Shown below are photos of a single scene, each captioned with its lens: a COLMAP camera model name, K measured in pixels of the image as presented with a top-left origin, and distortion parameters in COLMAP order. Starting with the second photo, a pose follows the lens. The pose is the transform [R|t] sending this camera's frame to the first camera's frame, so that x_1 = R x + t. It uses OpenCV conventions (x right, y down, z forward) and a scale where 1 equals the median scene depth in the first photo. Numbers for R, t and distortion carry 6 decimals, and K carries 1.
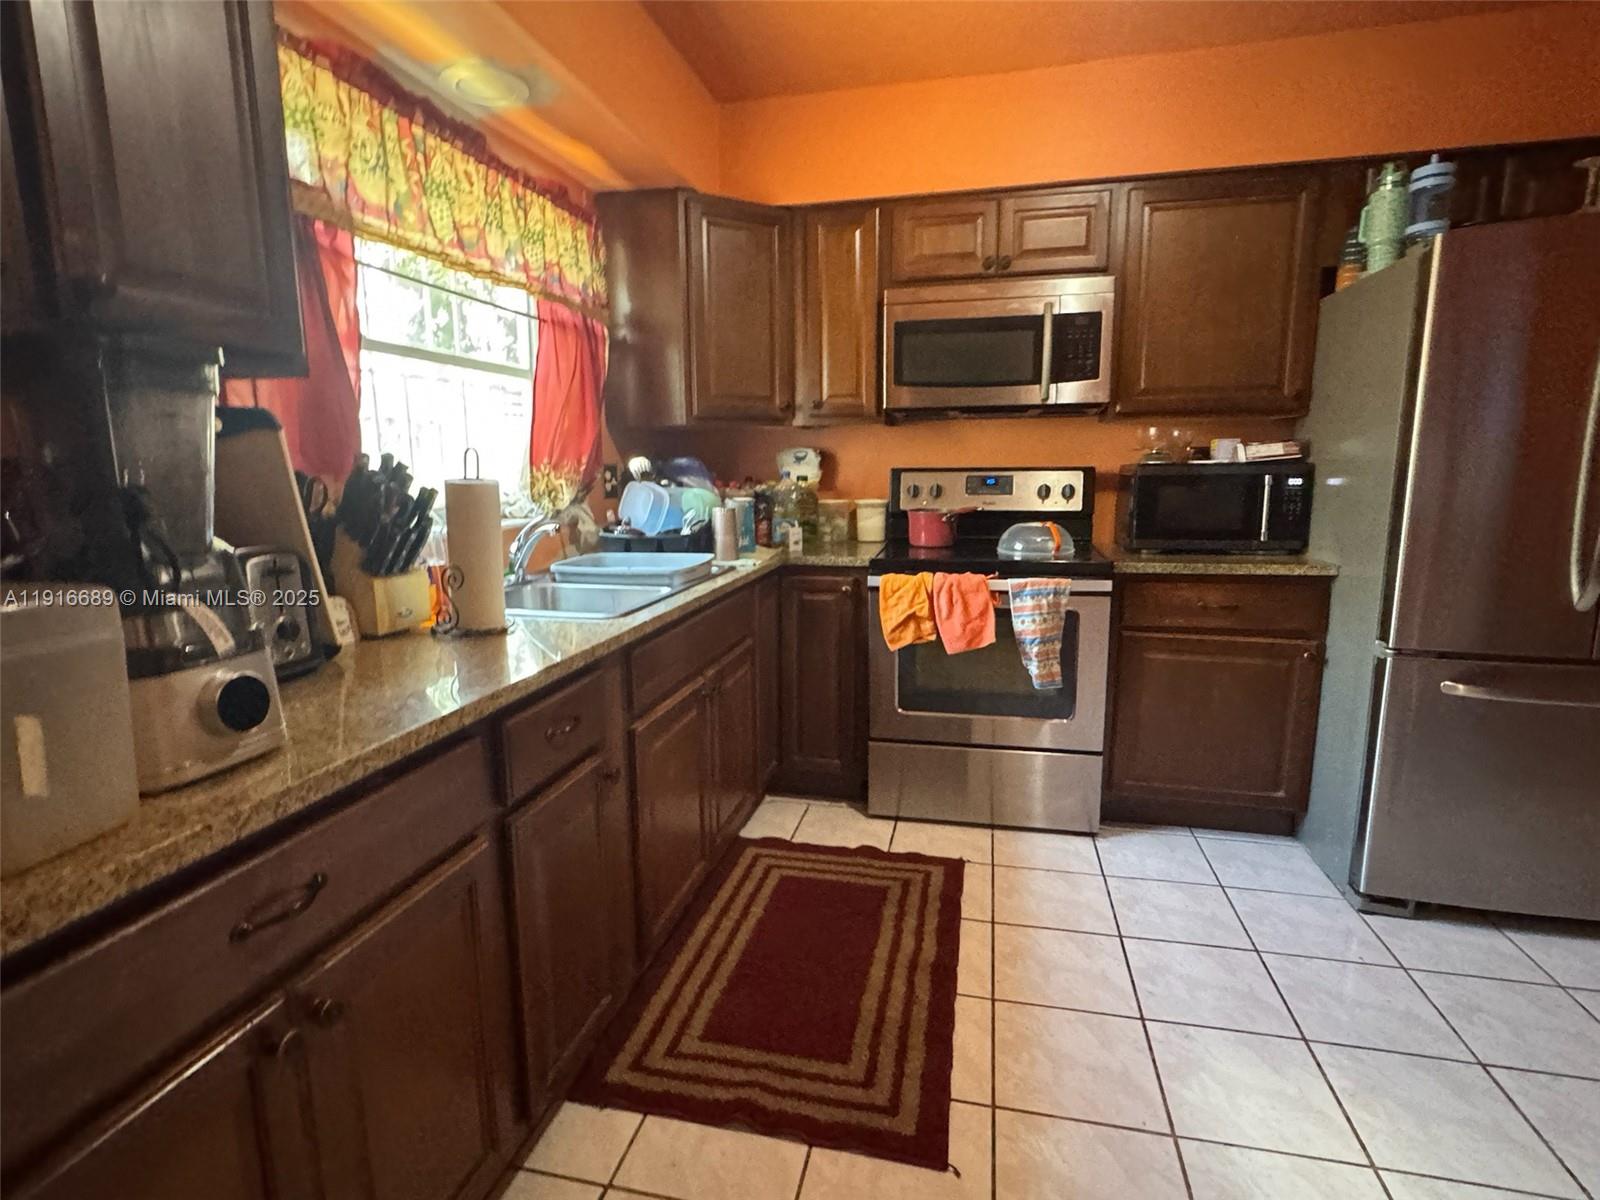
lens RADIAL K [[809.3, 0, 803.7], [0, 809.3, 598.8], [0, 0, 1]] dist [-0.004806, -0.001081]
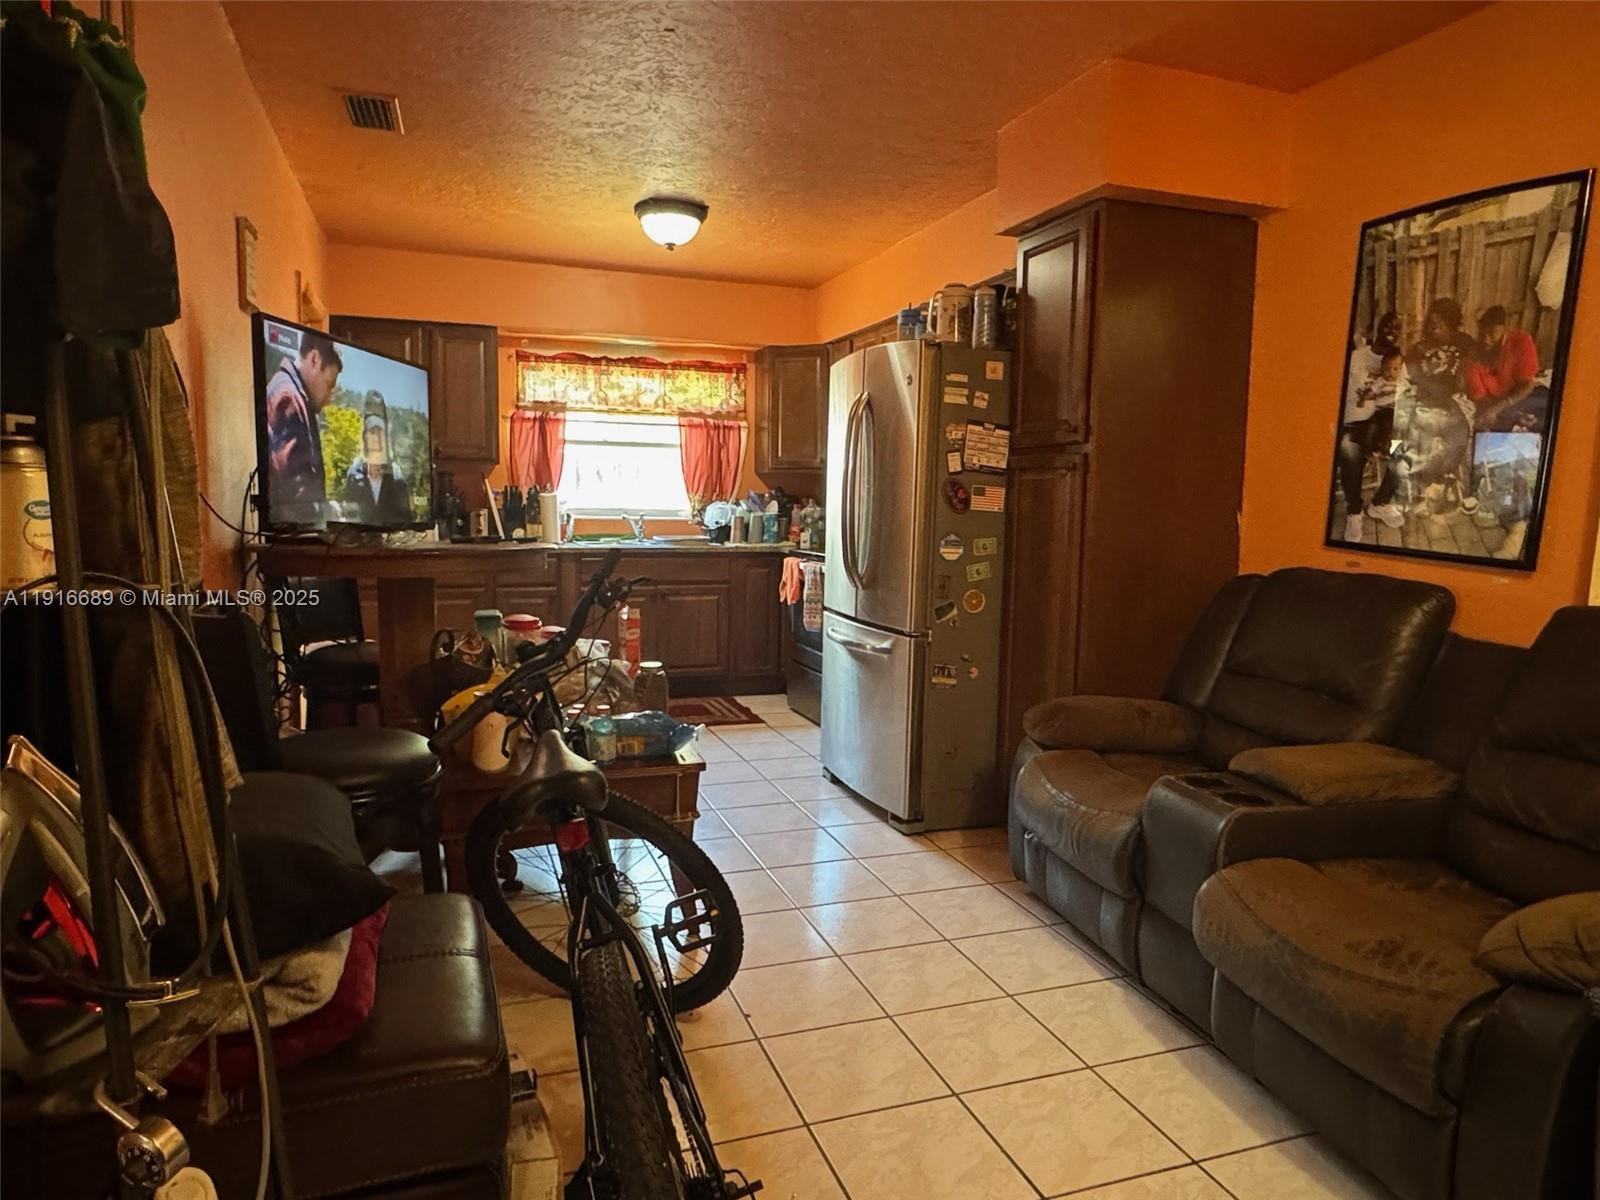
lens RADIAL K [[1016.5, 0, 801.7], [0, 1016.5, 603.0], [0, 0, 1]] dist [-0.000165, -0.000137]
pose [[0.536327, 0.110058, -0.836804, 2.029054], [-0.163911, 0.986167, 0.024648, 0.004518], [0.827941, 0.123942, 0.546947, -0.155950]]
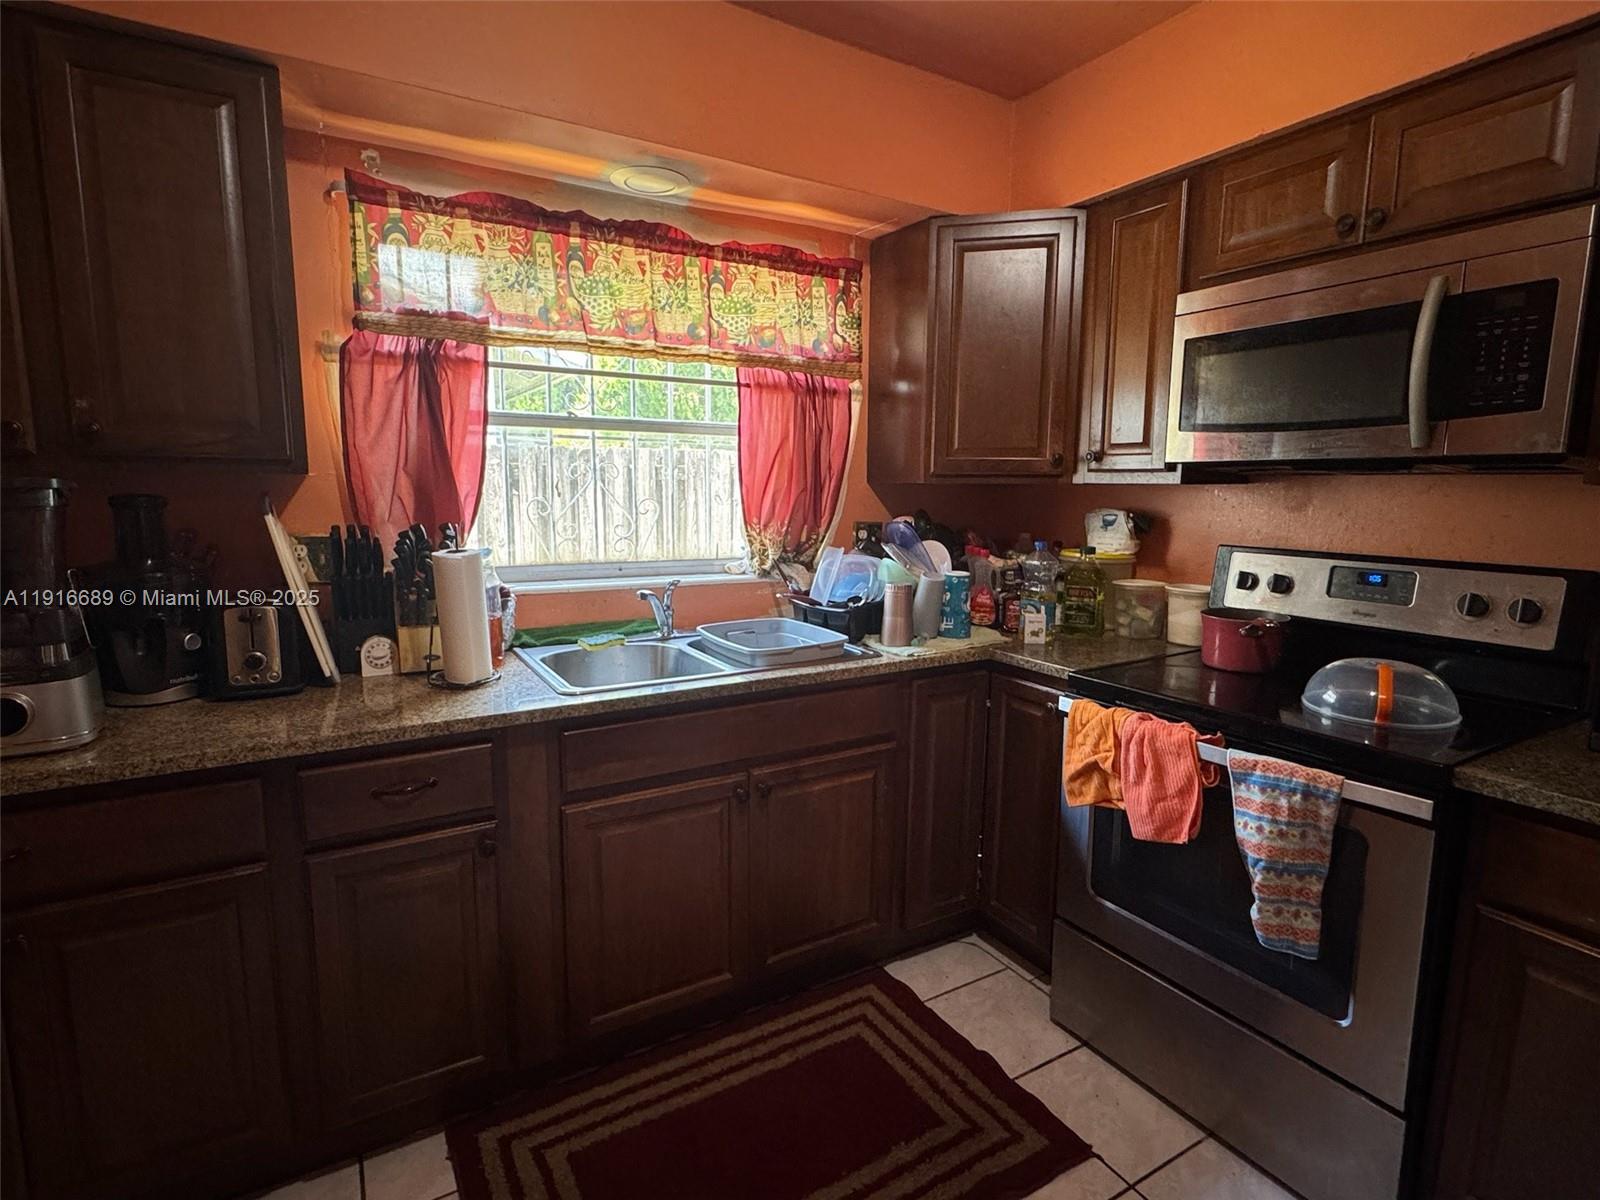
lens RADIAL K [[809.3, 0, 799.1], [0, 809.3, 596.4], [0, 0, 1]] dist [-0.004806, -0.001081]
pose [[0.689824, 0.113819, -0.714974, 0.448862], [-0.134752, 0.990493, 0.027668, -0.110366], [0.711326, 0.077258, 0.698604, 0.332712]]
